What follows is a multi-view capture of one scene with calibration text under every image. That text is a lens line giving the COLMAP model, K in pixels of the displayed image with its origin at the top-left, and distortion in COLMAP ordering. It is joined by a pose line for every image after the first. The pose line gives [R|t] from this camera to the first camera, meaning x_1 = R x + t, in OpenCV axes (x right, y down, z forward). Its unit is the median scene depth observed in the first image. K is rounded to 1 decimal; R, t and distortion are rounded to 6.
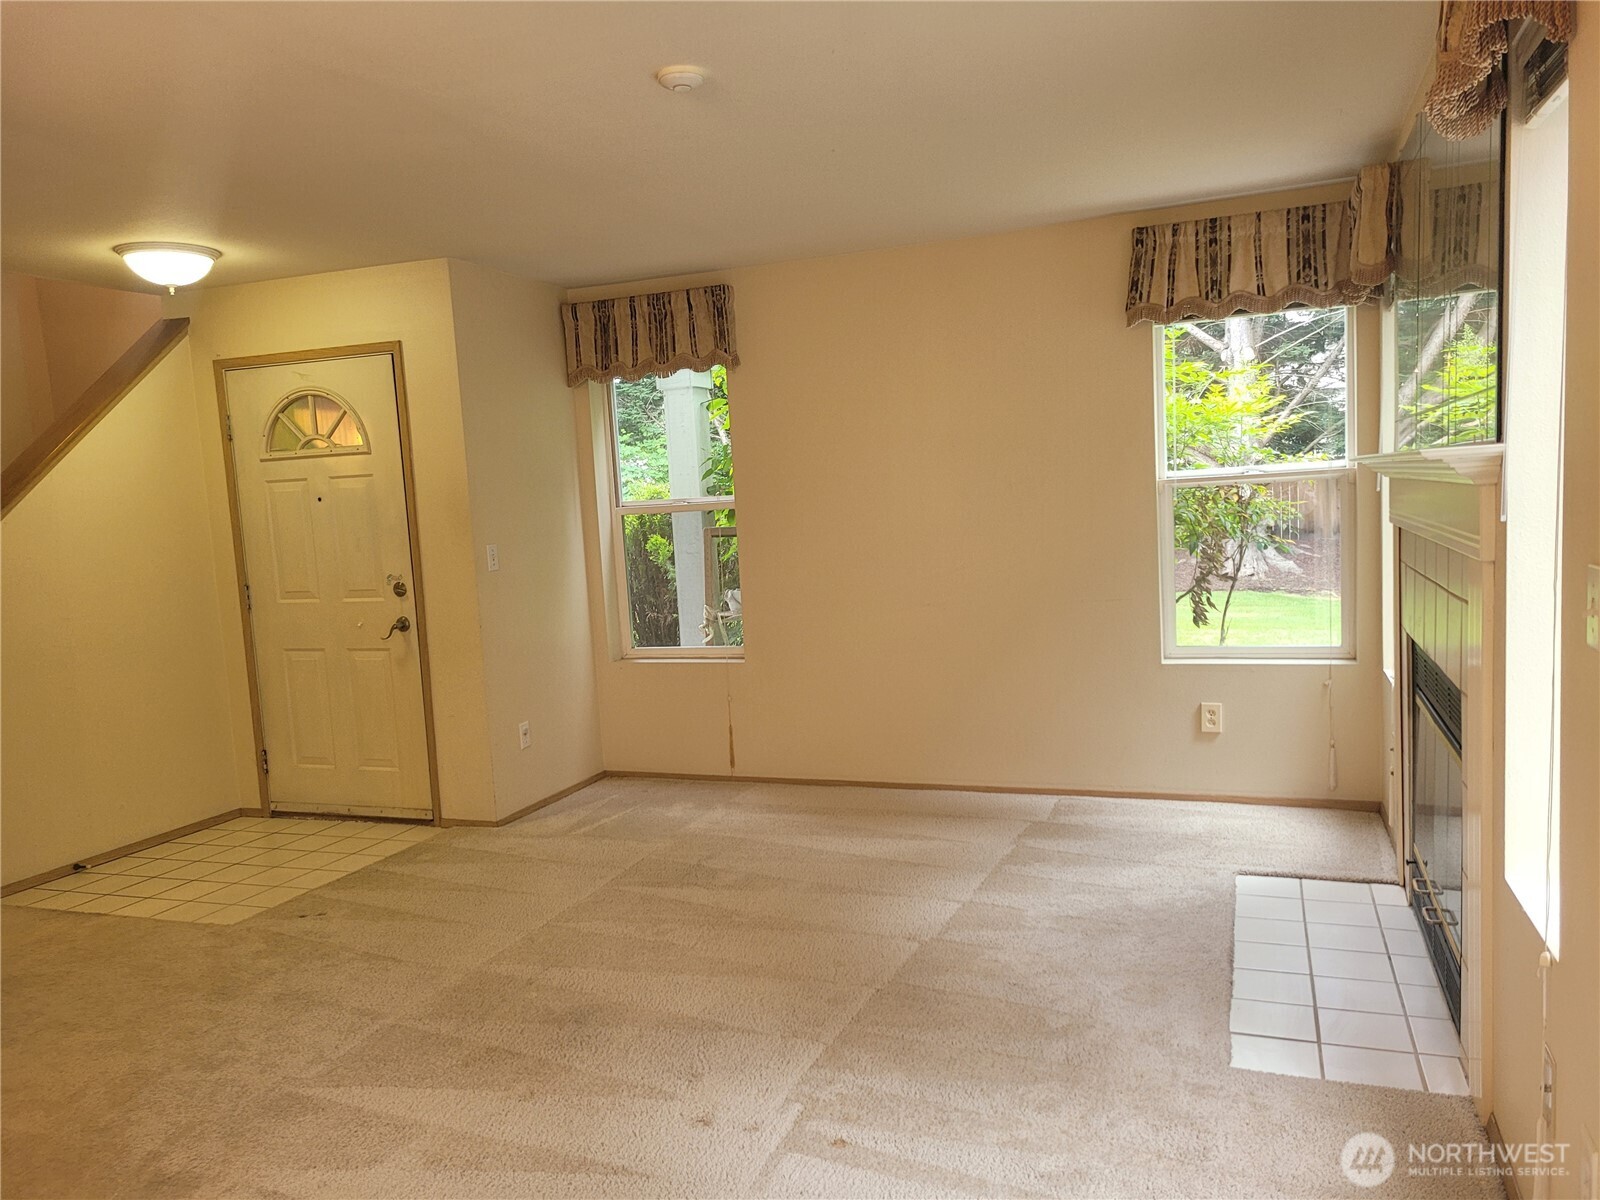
lens RADIAL K [[1194.4, 0, 809.7], [0, 1194.4, 602.2], [0, 0, 1]] dist [0.072960, -0.056607]
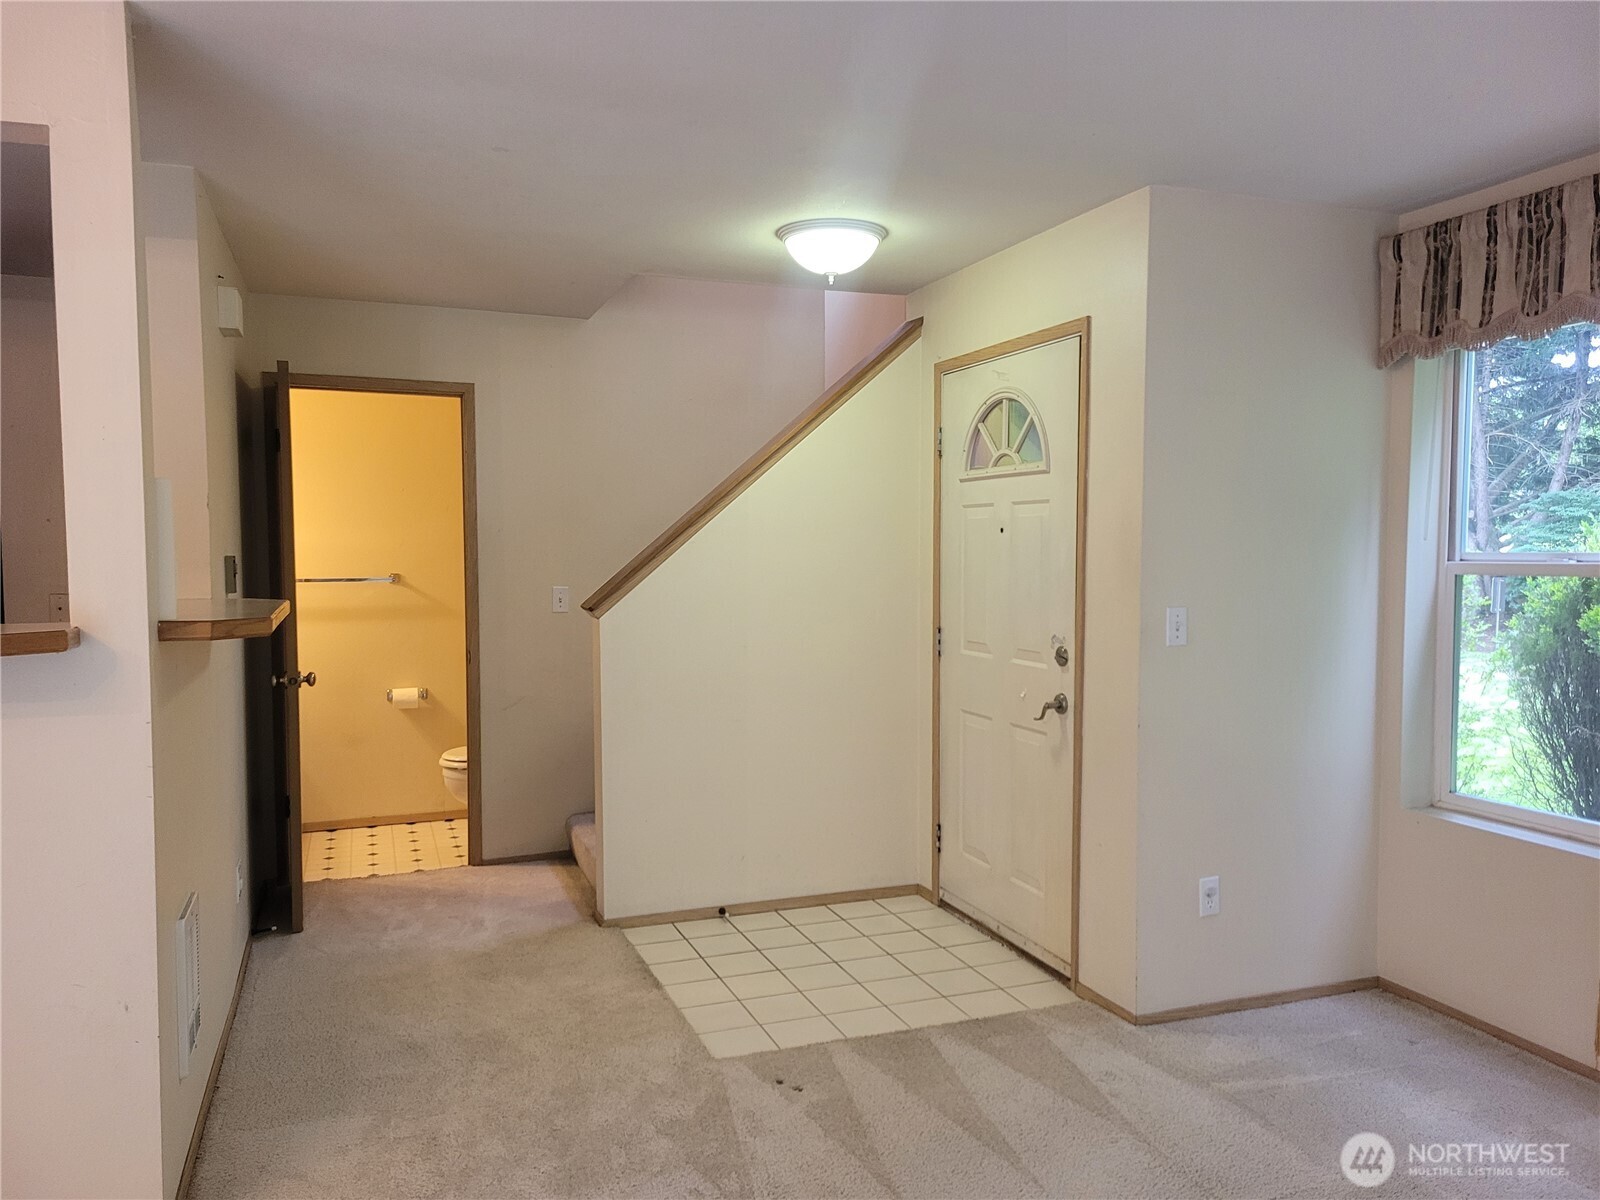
lens RADIAL K [[1194.4, 0, 796.8], [0, 1194.4, 613.2], [0, 0, 1]] dist [0.072960, -0.056607]
pose [[0.663805, 0.096089, -0.741708, 0.091639], [-0.103421, 0.993978, 0.036212, -0.045854], [0.740721, 0.052671, 0.669745, 0.380527]]
